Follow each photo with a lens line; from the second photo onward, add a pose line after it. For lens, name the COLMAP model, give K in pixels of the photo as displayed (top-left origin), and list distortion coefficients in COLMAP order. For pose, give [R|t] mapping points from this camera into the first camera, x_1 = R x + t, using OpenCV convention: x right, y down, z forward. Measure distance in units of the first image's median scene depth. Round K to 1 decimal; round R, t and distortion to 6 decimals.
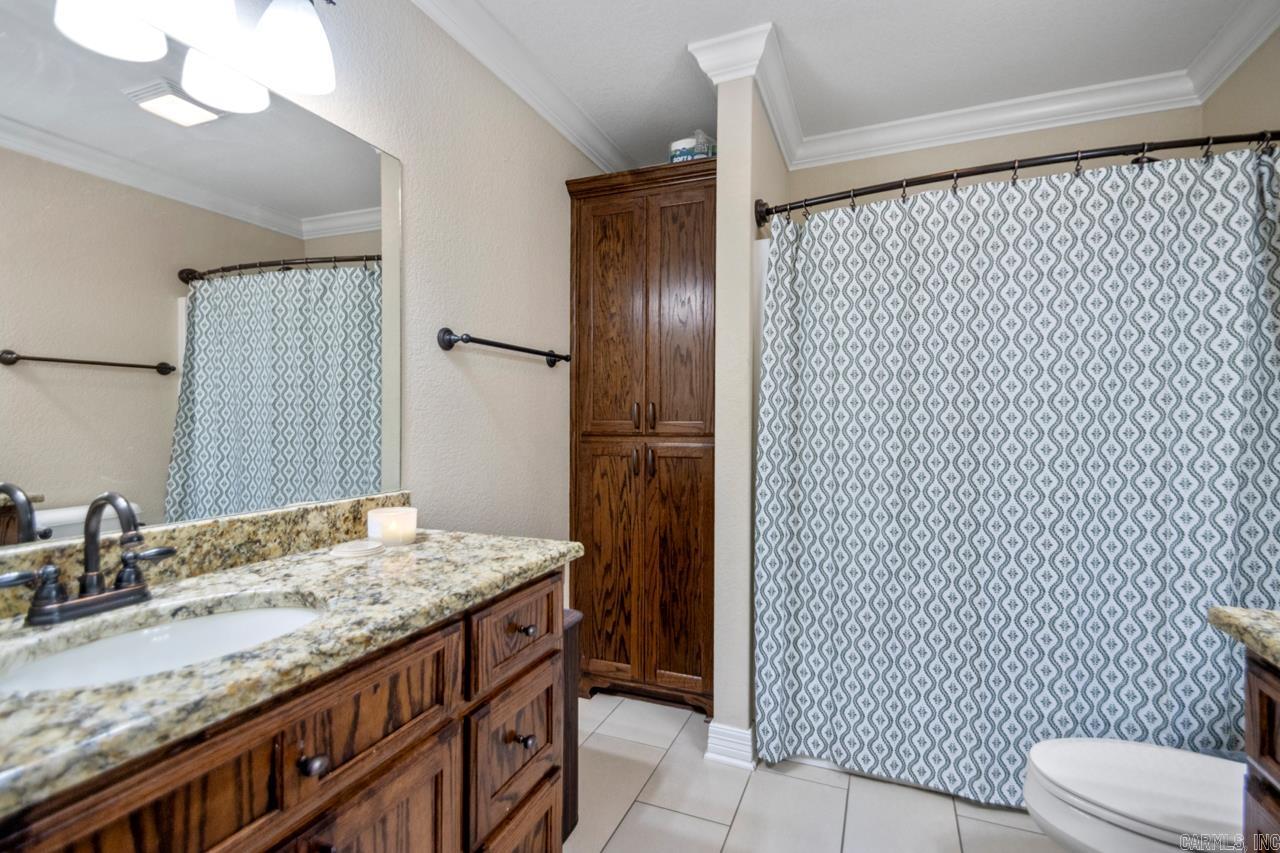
lens RADIAL K [[587.8, 0, 641.1], [0, 587.8, 426.6], [0, 0, 1]] dist [0.035075, -0.017192]
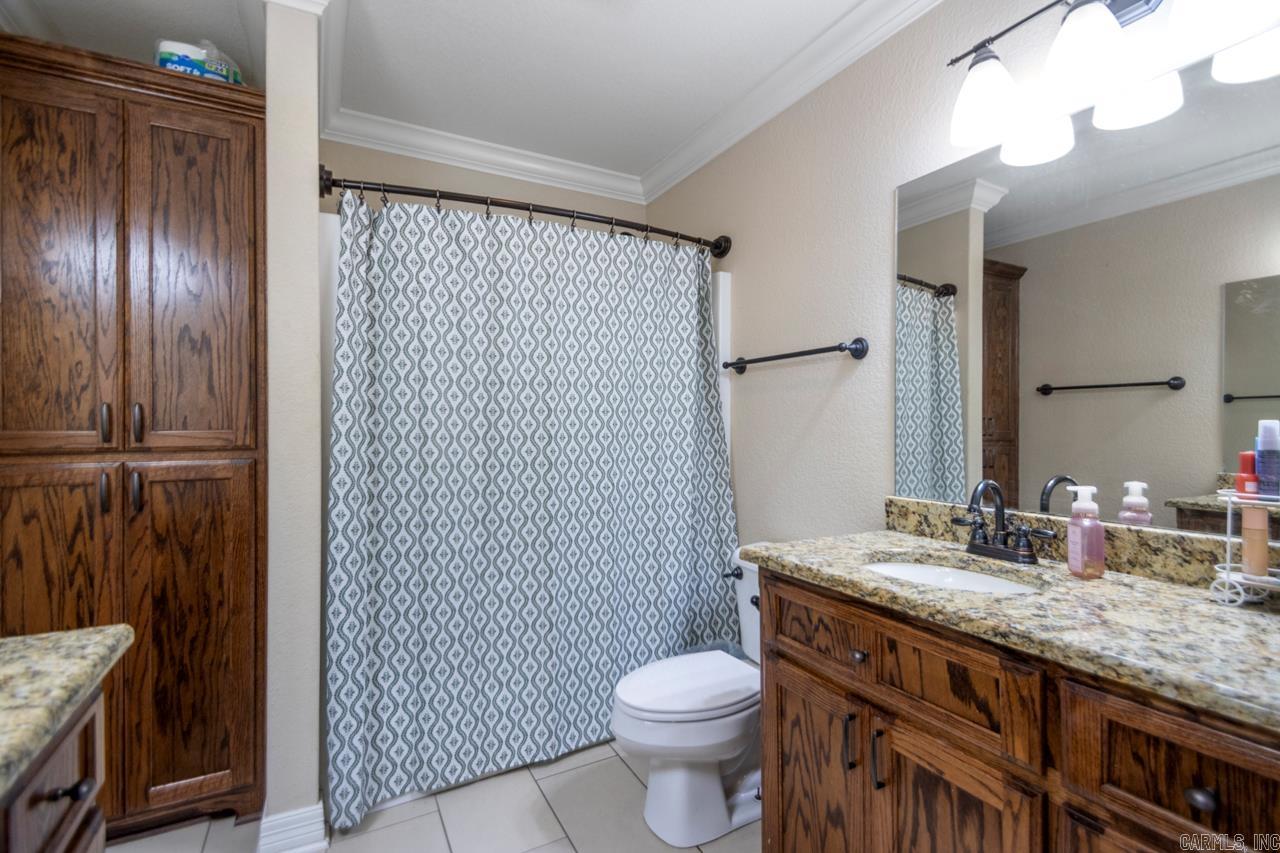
lens RADIAL K [[587.8, 0, 664.6], [0, 587.8, 427.3], [0, 0, 1]] dist [0.035075, -0.017192]
pose [[0.625088, -0.008676, 0.780506, -0.168984], [0.013541, 0.999908, 0.000270, -0.006098], [-0.780437, 0.010400, 0.625148, 0.102170]]
